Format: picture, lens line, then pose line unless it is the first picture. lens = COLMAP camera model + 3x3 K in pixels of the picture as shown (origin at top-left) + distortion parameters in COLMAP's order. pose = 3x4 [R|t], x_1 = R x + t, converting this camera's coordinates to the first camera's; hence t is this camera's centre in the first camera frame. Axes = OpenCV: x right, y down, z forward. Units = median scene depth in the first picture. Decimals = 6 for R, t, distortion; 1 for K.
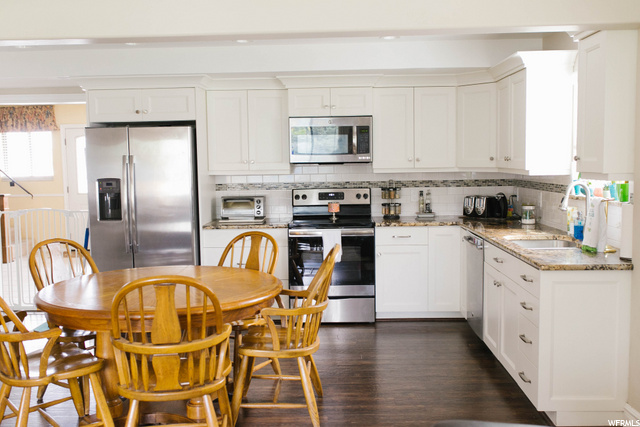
lens RADIAL K [[639.7, 0, 319.9], [0, 639.7, 212.1], [0, 0, 1]] dist [0.043020, 0.000000]
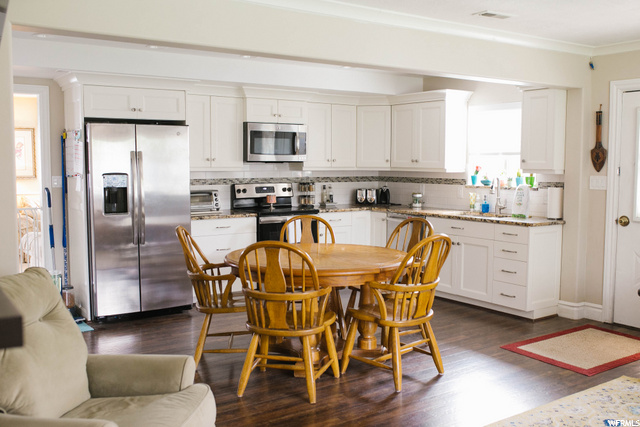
lens RADIAL K [[639.7, 0, 319.9], [0, 639.7, 215.2], [0, 0, 1]] dist [0.043020, 0.000000]
pose [[0.805590, -0.031578, 0.591631, -0.621415], [0.031997, 0.999440, 0.009776, 0.013966], [-0.591608, 0.011055, 0.806150, -0.018574]]
